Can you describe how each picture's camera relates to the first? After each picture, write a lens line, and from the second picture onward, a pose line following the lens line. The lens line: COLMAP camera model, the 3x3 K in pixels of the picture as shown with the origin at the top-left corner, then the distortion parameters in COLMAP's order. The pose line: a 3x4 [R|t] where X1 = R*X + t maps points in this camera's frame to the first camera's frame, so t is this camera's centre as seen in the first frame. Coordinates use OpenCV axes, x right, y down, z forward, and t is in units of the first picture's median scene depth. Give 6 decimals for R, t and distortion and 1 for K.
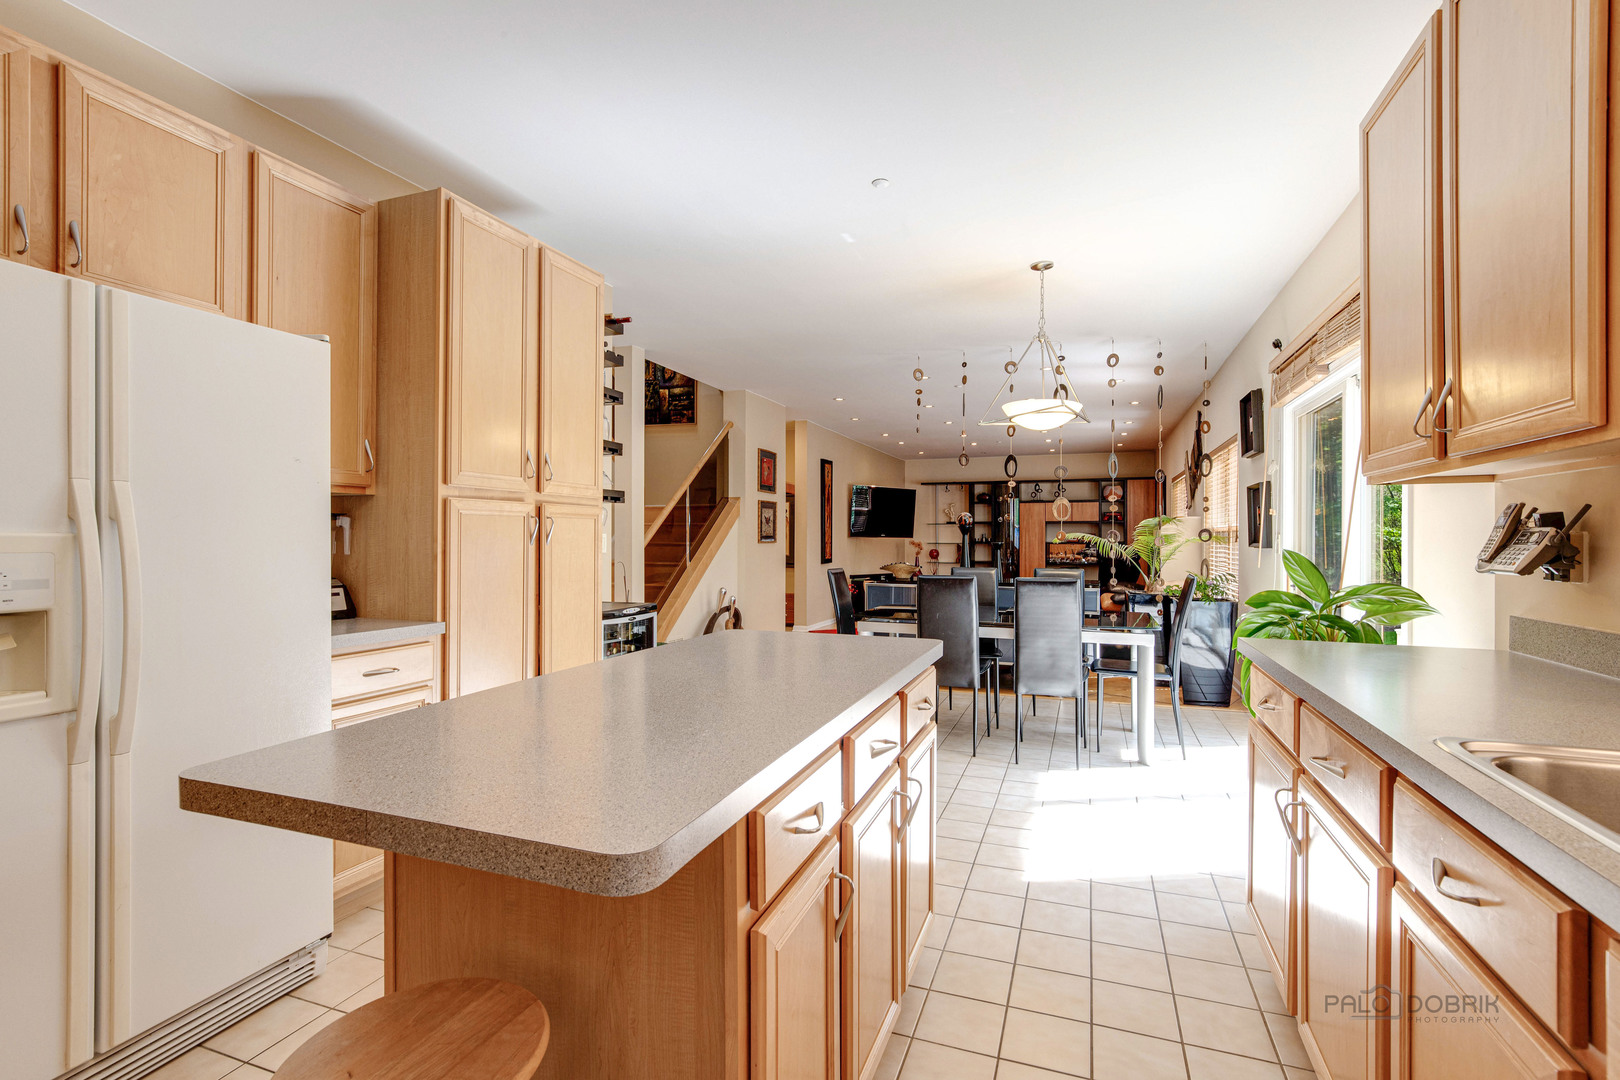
lens RADIAL K [[735.8, 0, 815.0], [0, 735.8, 539.0], [0, 0, 1]] dist [0.001141, 0.000922]
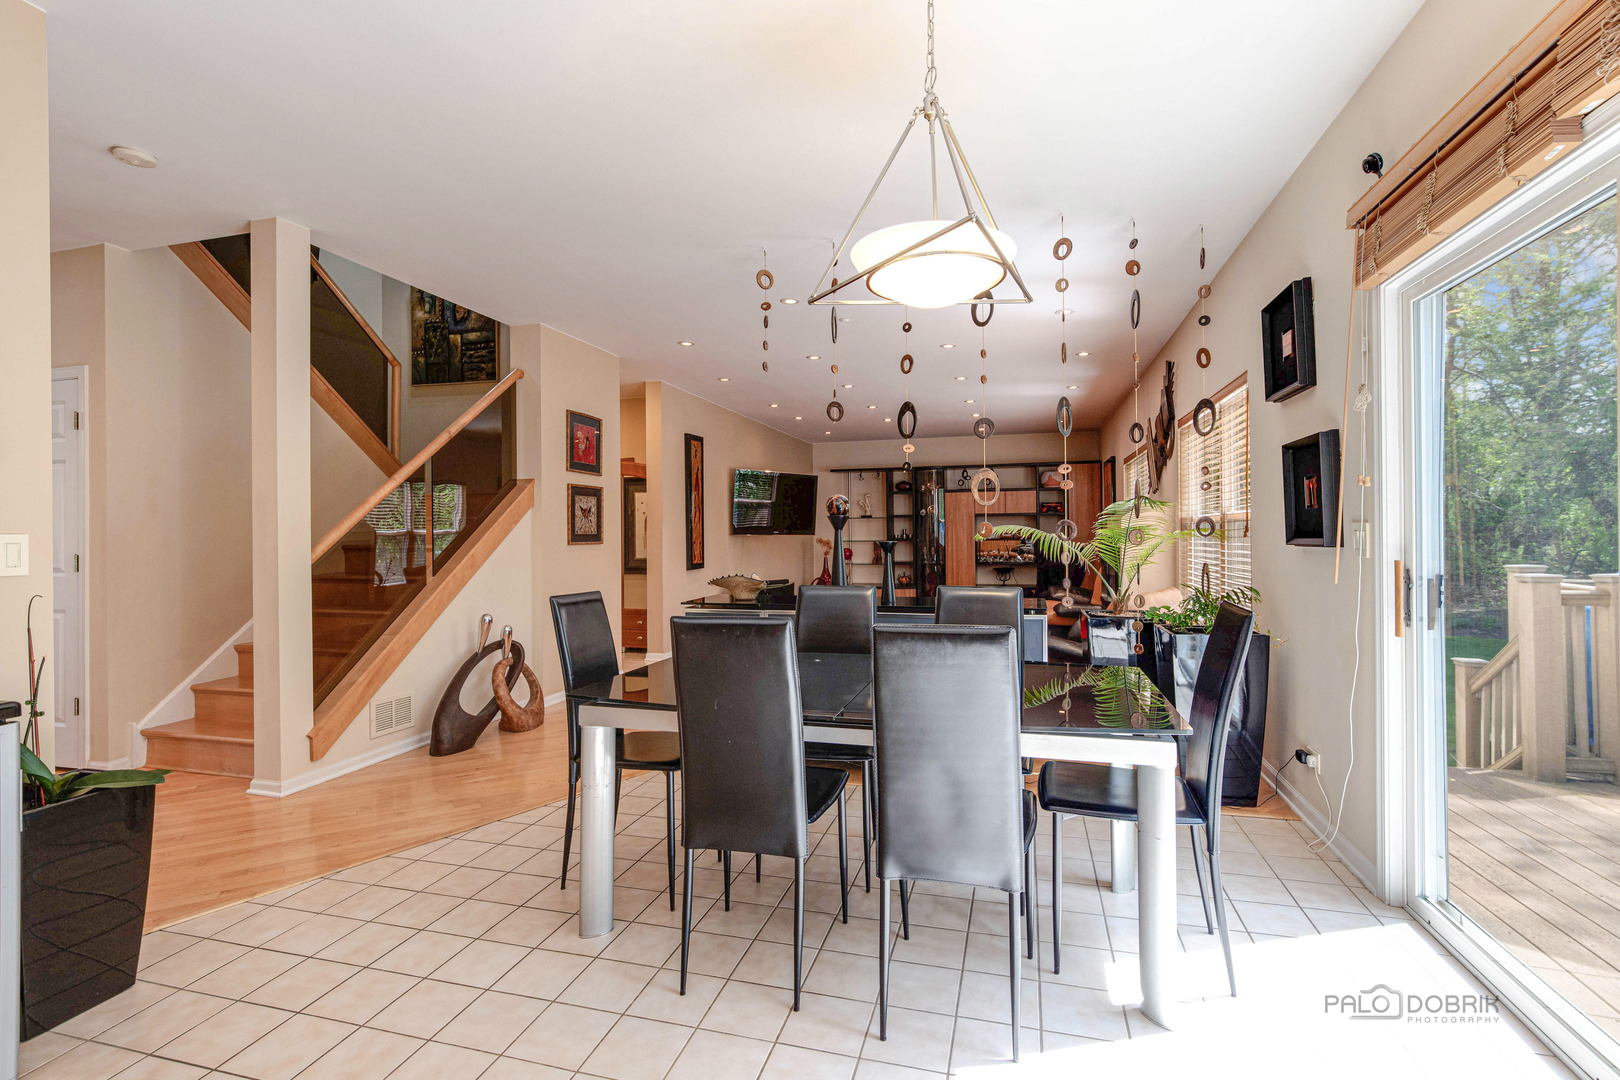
lens RADIAL K [[735.8, 0, 809.8], [0, 735.8, 535.8], [0, 0, 1]] dist [0.001141, 0.000922]
pose [[0.997237, -0.010503, 0.073542, 0.097191], [0.010578, 0.999944, -0.000642, -0.000116], [-0.073531, 0.001418, 0.997292, 0.269455]]
